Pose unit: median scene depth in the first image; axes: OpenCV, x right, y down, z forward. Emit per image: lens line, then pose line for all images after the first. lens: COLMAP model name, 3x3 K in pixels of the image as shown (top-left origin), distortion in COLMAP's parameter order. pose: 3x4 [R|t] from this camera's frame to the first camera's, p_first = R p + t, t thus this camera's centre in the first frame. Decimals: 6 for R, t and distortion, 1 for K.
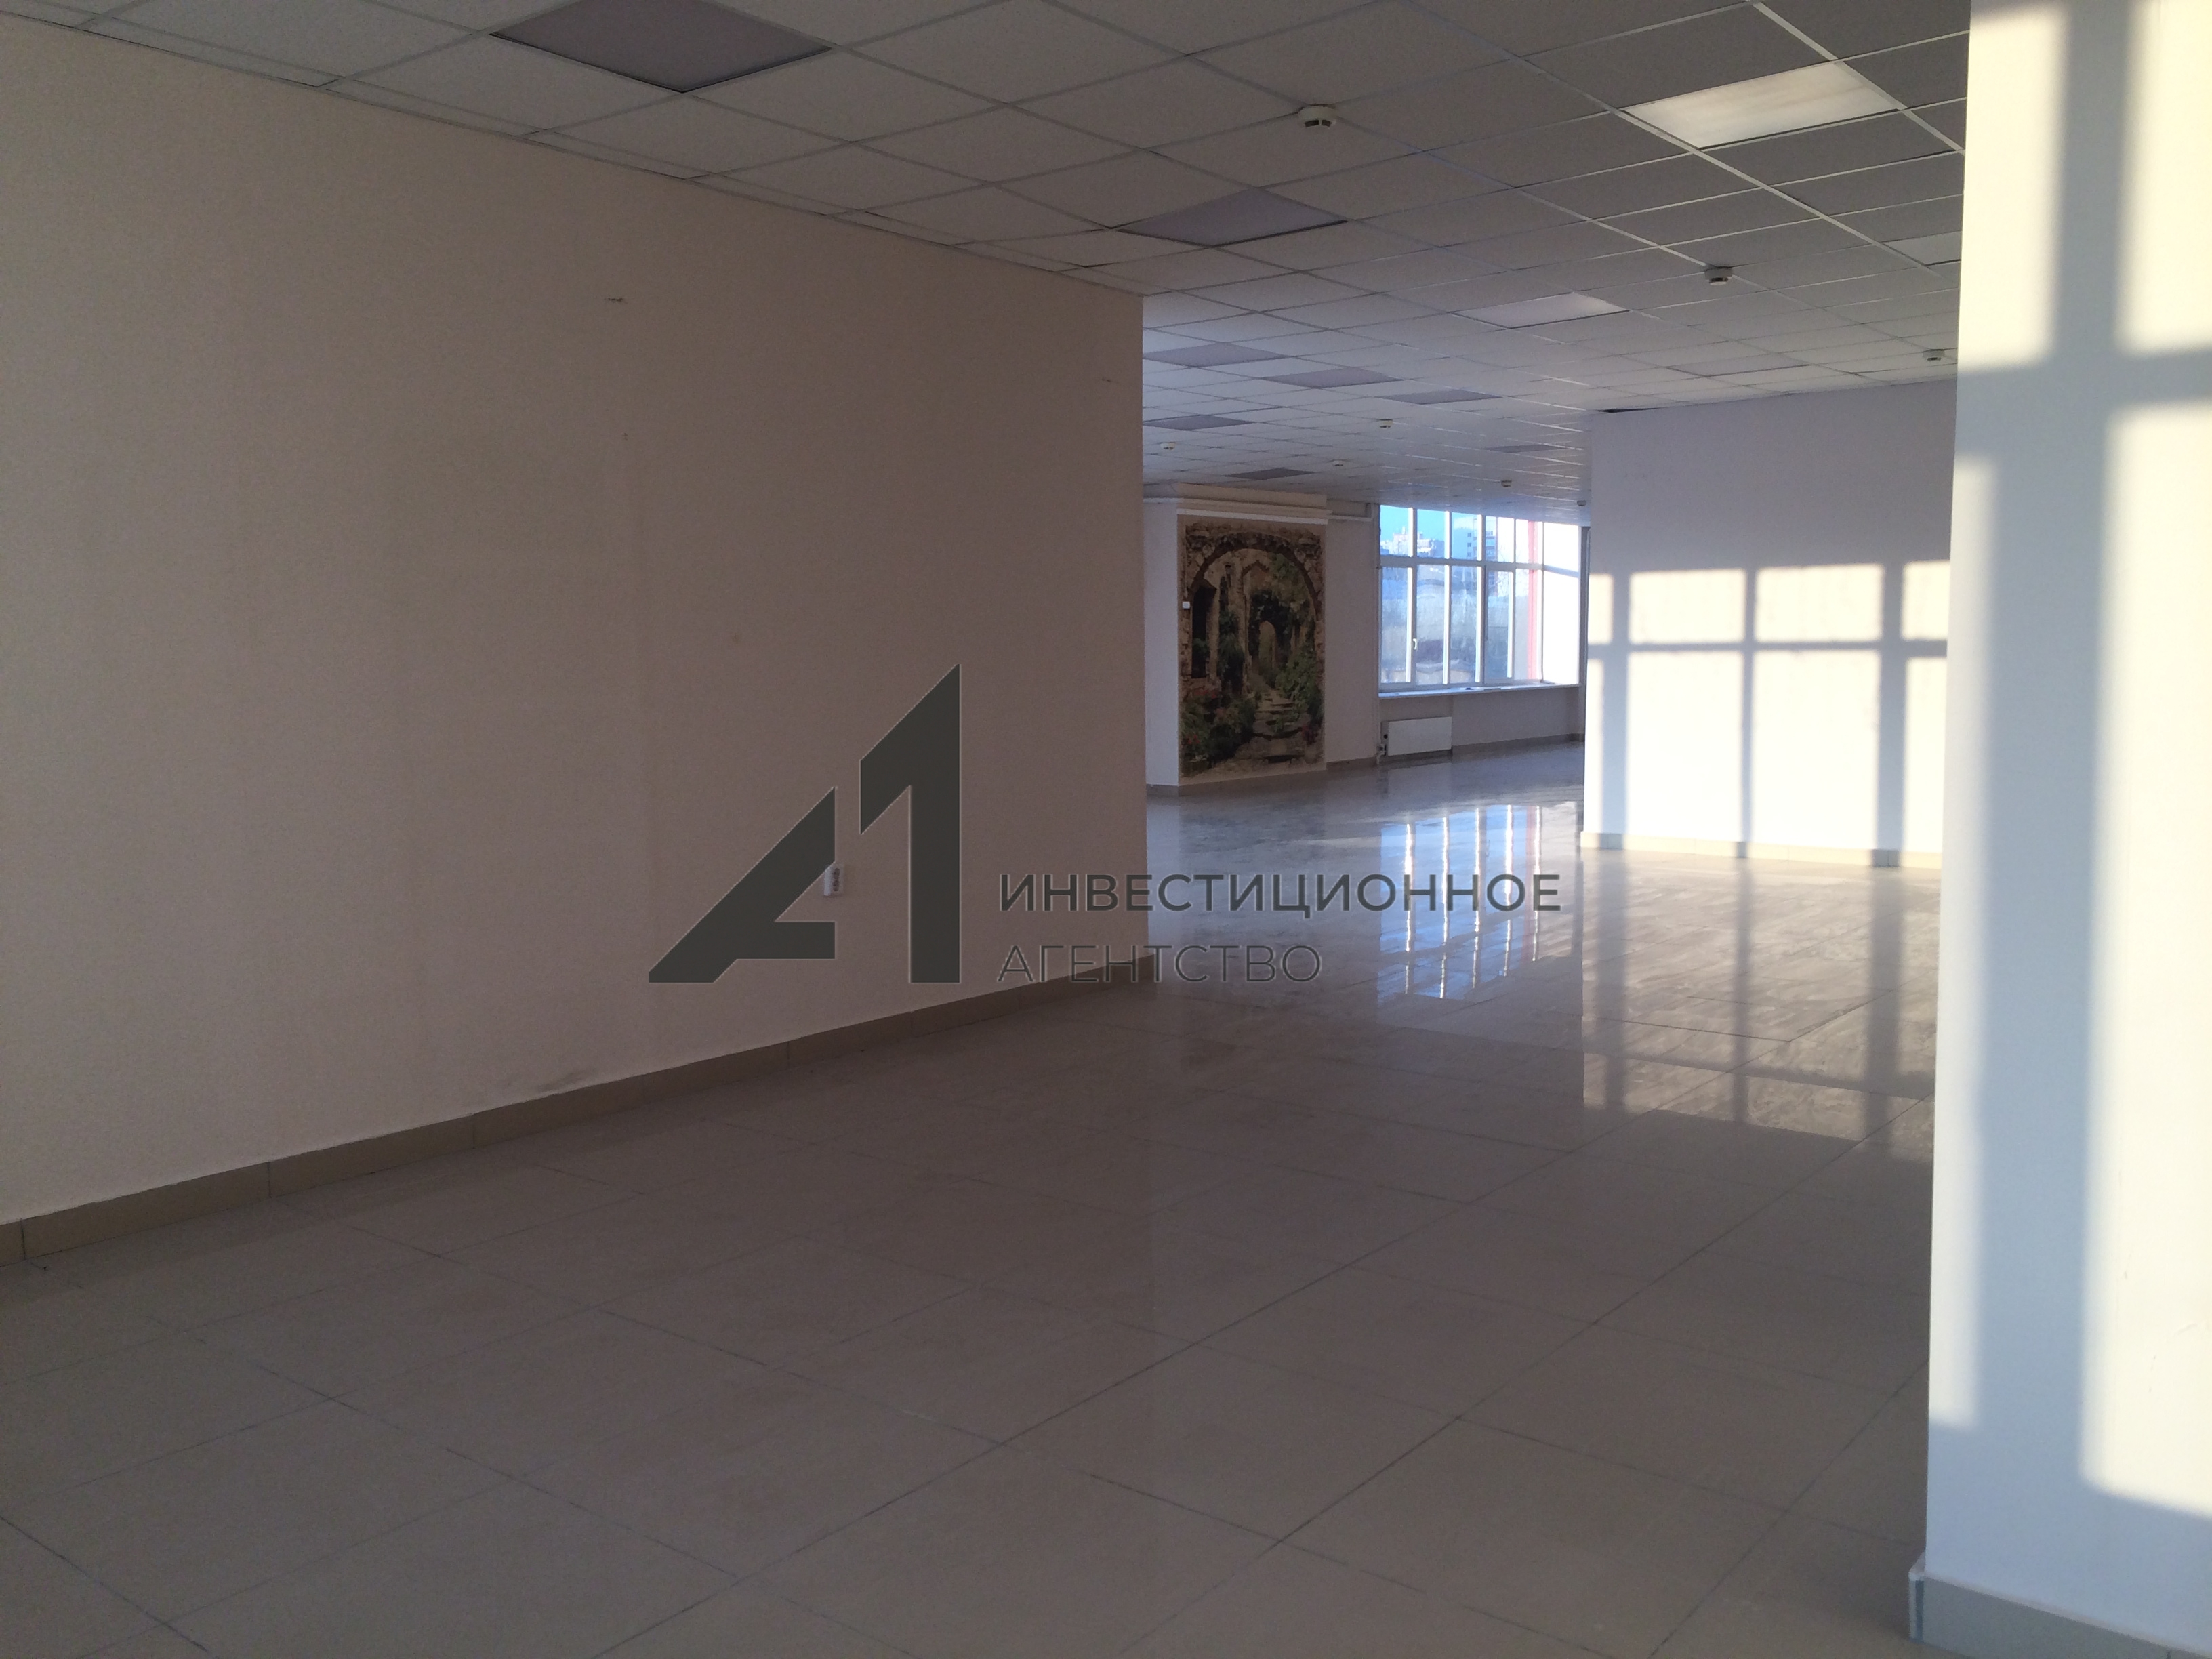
lens RADIAL K [[1883.1, 0, 1106.2], [0, 1883.1, 831.3], [0, 0, 1]] dist [0.059389, 0.004026]
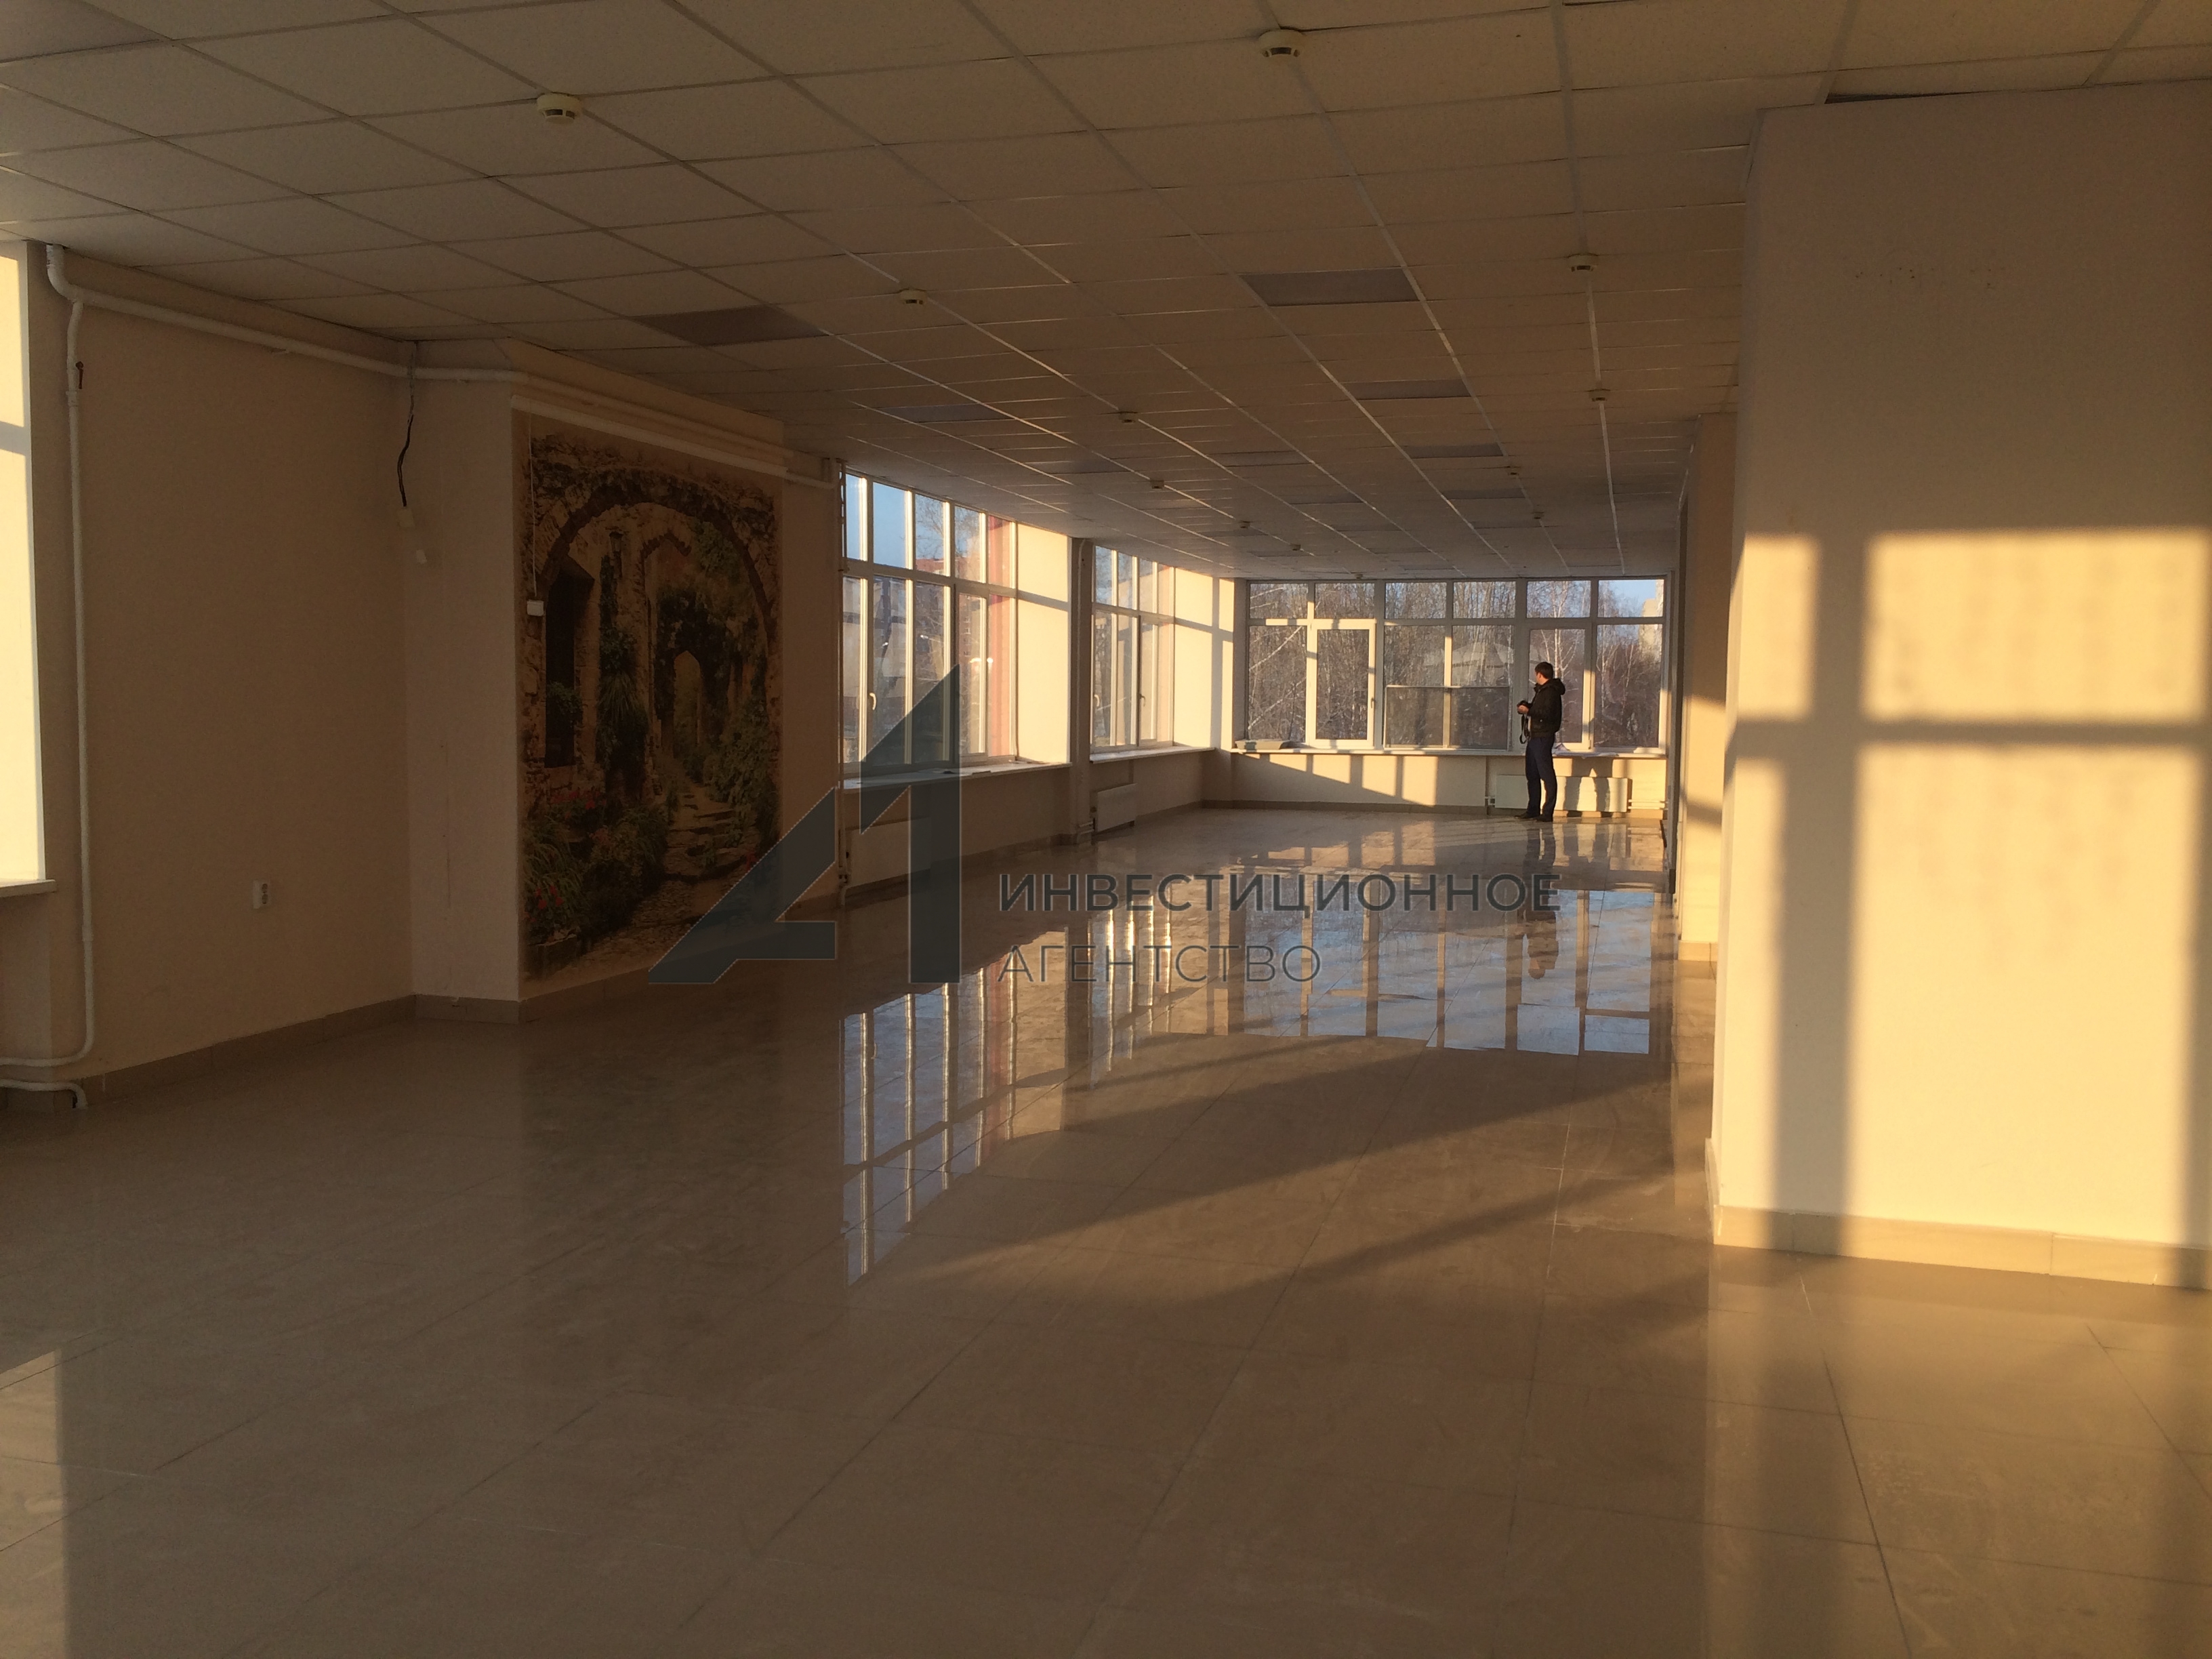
lens RADIAL K [[1883.1, 0, 1113.2], [0, 1883.1, 825.5], [0, 0, 1]] dist [0.059389, 0.004026]
pose [[0.921038, -0.006098, 0.389425, -0.007526], [0.018357, 0.999446, -0.027765, -0.049782], [-0.389040, 0.032721, 0.920639, 0.500440]]
